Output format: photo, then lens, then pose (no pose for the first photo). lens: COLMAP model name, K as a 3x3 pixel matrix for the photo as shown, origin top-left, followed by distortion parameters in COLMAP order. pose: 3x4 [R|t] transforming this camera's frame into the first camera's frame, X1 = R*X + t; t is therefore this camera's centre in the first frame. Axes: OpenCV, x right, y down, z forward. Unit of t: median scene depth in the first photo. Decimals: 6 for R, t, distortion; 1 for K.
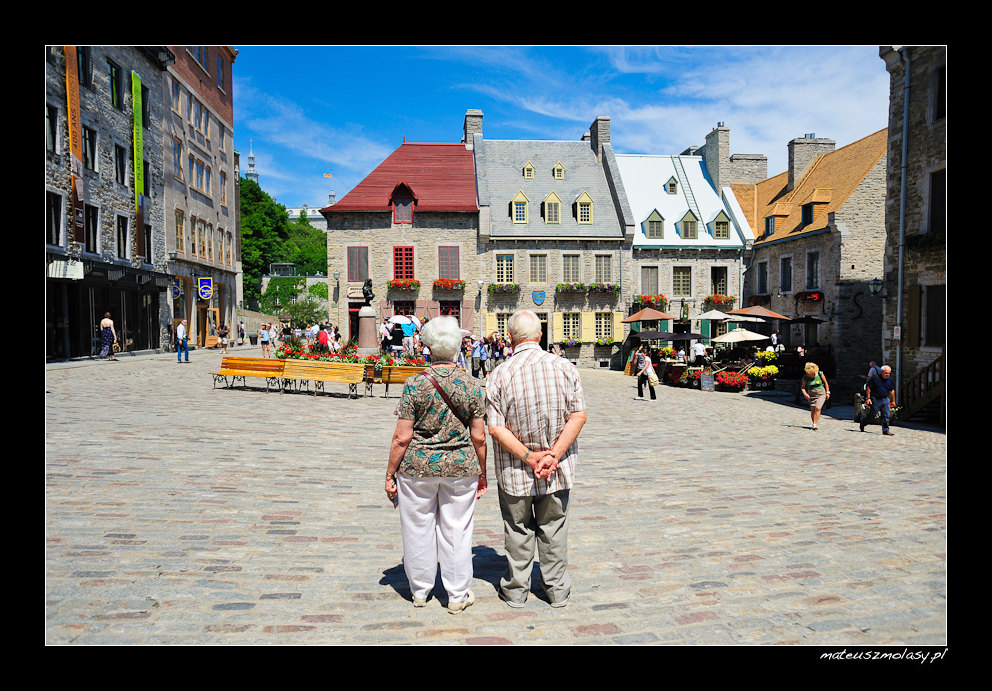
lens RADIAL K [[609.7, 0, 496.0], [0, 609.7, 345.5], [0, 0, 1]] dist [-0.027755, 0.000568]
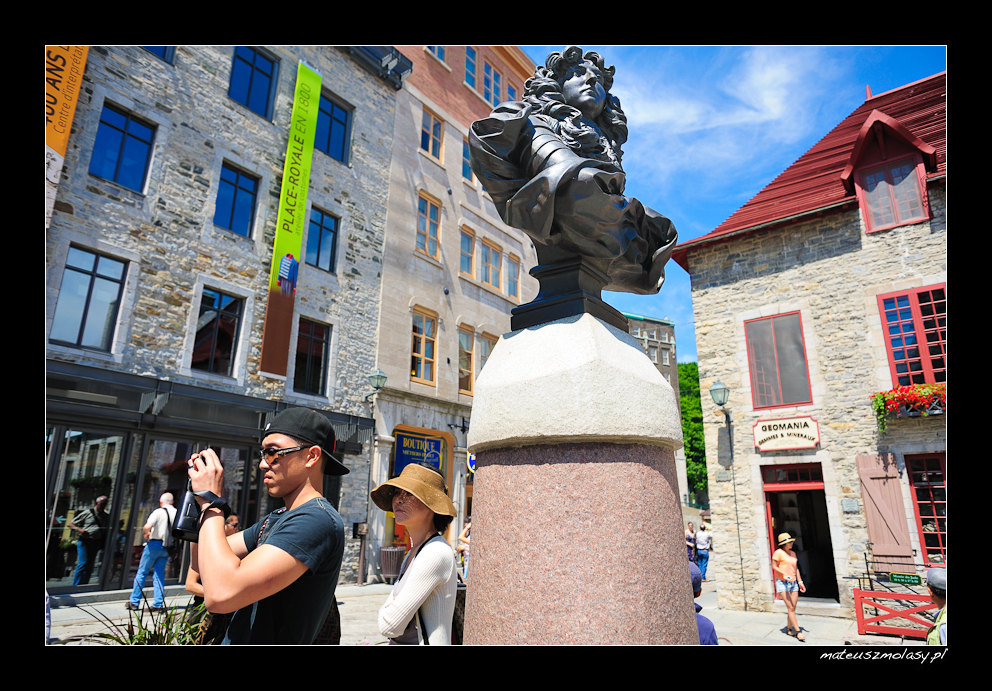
lens RADIAL K [[609.7, 0, 496.0], [0, 609.7, 345.5], [0, 0, 1]] dist [-0.027755, 0.000568]
pose [[0.726151, -0.181737, -0.663081, -0.104572], [-0.042049, 0.950887, -0.306667, -0.021765], [0.686248, 0.250569, 0.682846, 0.628072]]
